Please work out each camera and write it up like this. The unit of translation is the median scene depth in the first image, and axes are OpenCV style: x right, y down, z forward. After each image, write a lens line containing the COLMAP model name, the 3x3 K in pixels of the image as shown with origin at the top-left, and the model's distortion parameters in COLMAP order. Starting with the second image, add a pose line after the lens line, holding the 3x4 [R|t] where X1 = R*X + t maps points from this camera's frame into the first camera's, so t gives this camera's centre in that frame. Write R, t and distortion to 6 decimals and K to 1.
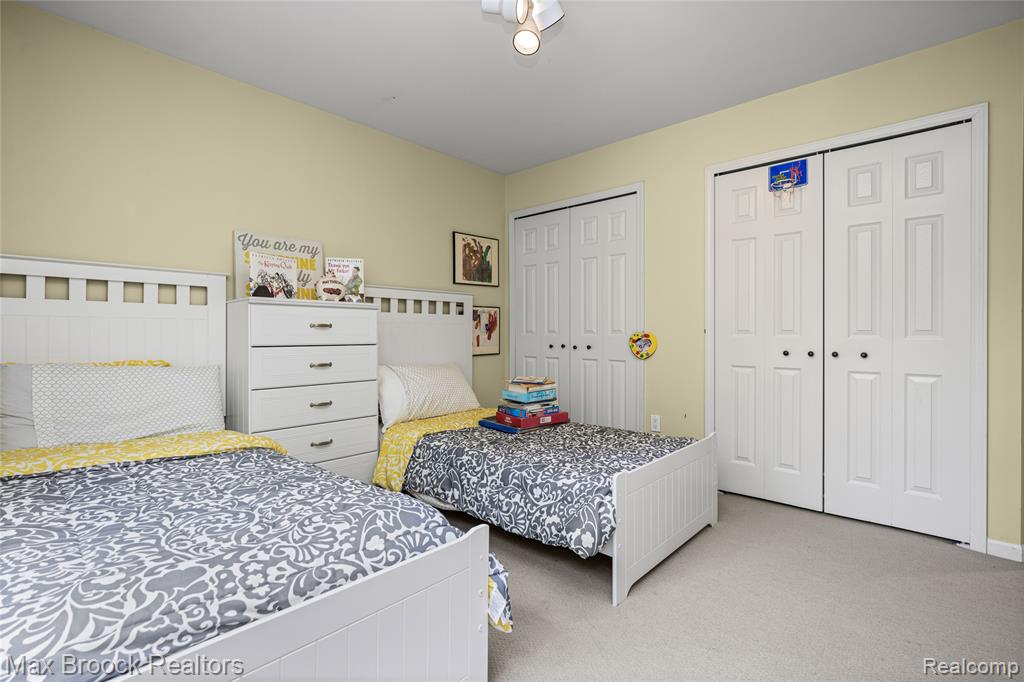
lens RADIAL K [[481.2, 0, 511.7], [0, 481.2, 339.1], [0, 0, 1]] dist [0.001398, 0.002349]
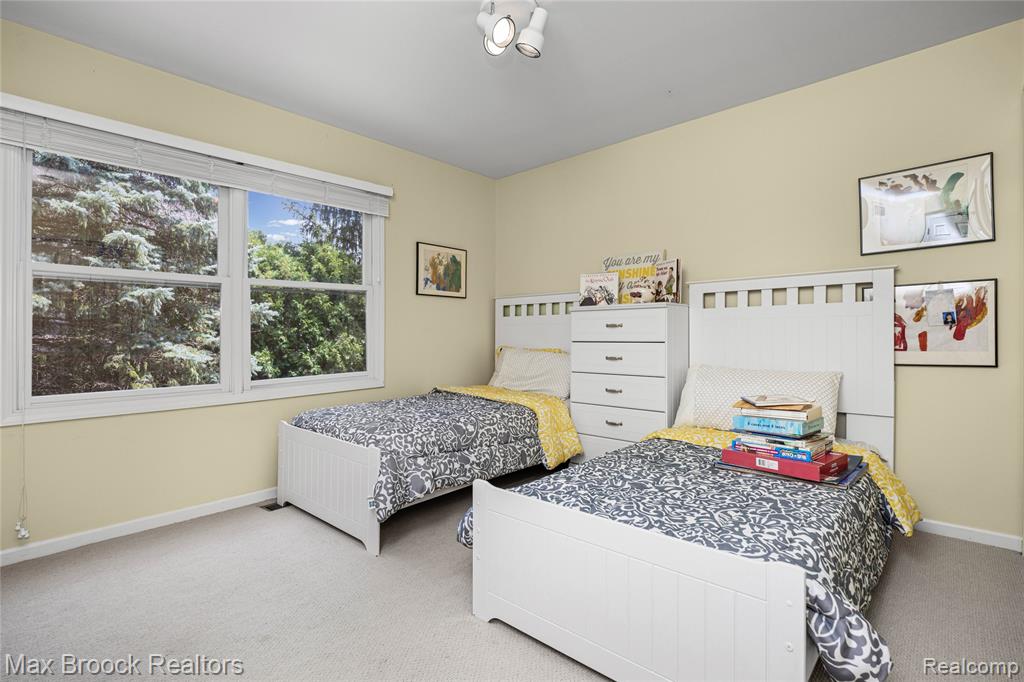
lens RADIAL K [[481.2, 0, 511.8], [0, 481.2, 336.4], [0, 0, 1]] dist [0.001398, 0.002349]
pose [[-0.007364, 0.002260, -0.999970, 0.798604], [-0.005394, 0.999983, 0.002300, -0.001756], [0.999958, 0.005411, -0.007352, 0.741013]]
